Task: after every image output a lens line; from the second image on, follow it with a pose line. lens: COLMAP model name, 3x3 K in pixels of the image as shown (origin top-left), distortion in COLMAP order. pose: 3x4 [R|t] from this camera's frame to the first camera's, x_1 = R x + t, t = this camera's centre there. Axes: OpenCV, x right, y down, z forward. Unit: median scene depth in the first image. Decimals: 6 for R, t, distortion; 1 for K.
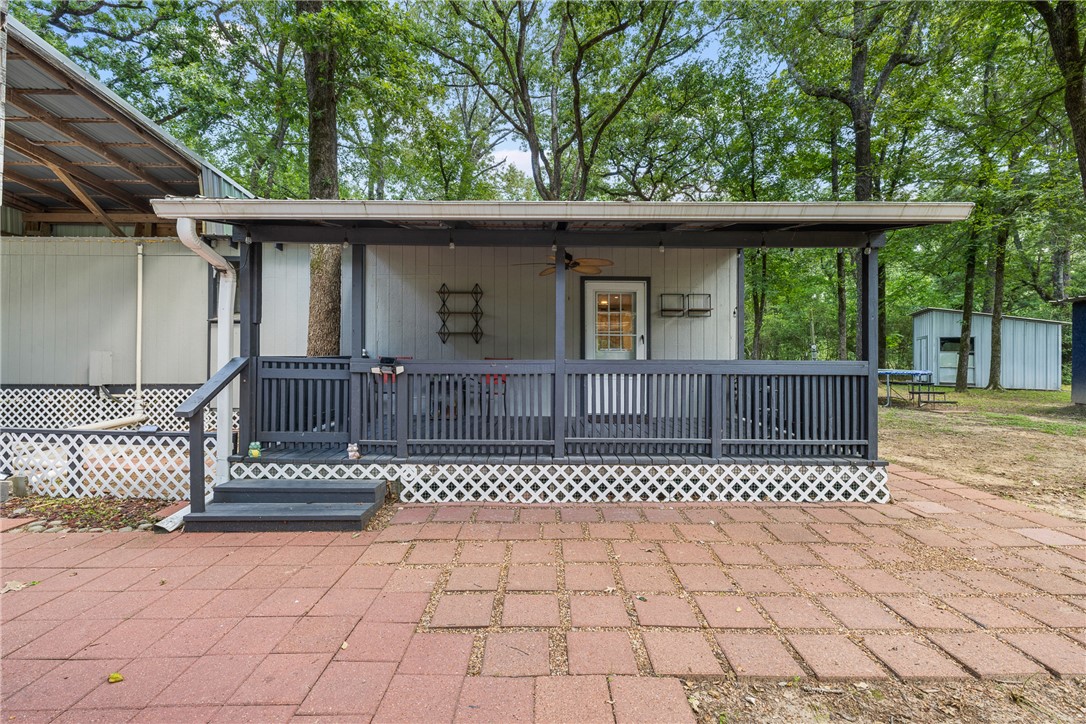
lens RADIAL K [[476.2, 0, 542.4], [0, 476.2, 346.2], [0, 0, 1]] dist [0.002988, 0.000146]
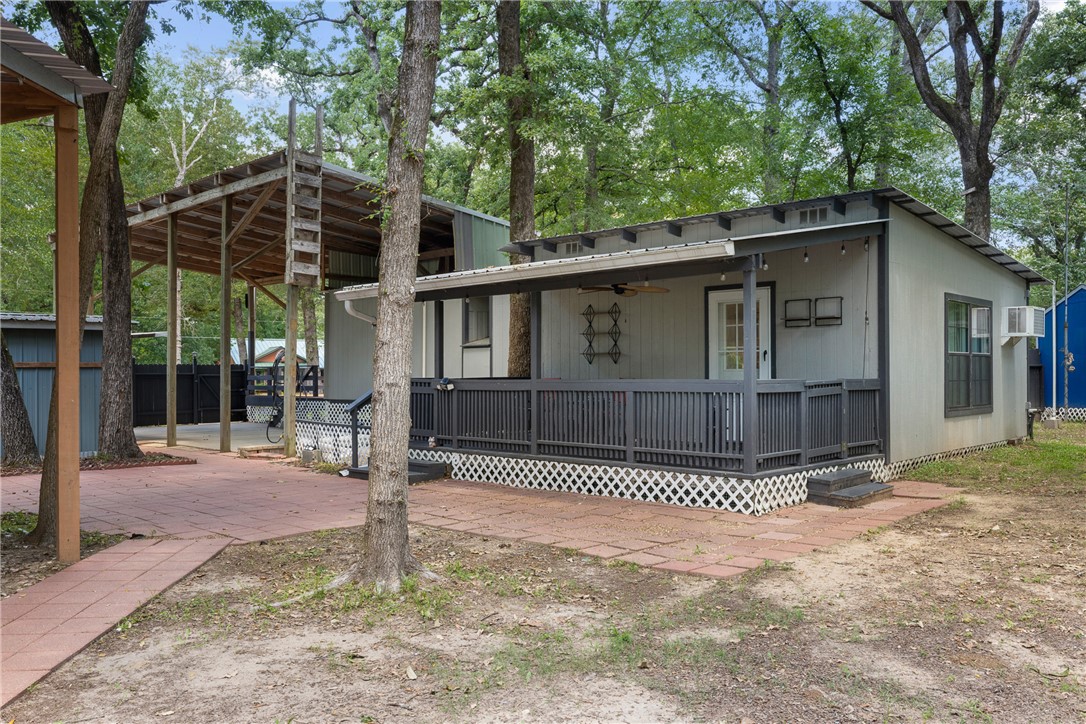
lens RADIAL K [[866.3, 0, 544.4], [0, 866.3, 365.9], [0, 0, 1]] dist [-0.000616, -0.000110]
pose [[0.717272, -0.015174, -0.696628, 1.719777], [0.022189, 0.999753, 0.001071, -0.010105], [0.696440, -0.016226, 0.717432, -0.673352]]
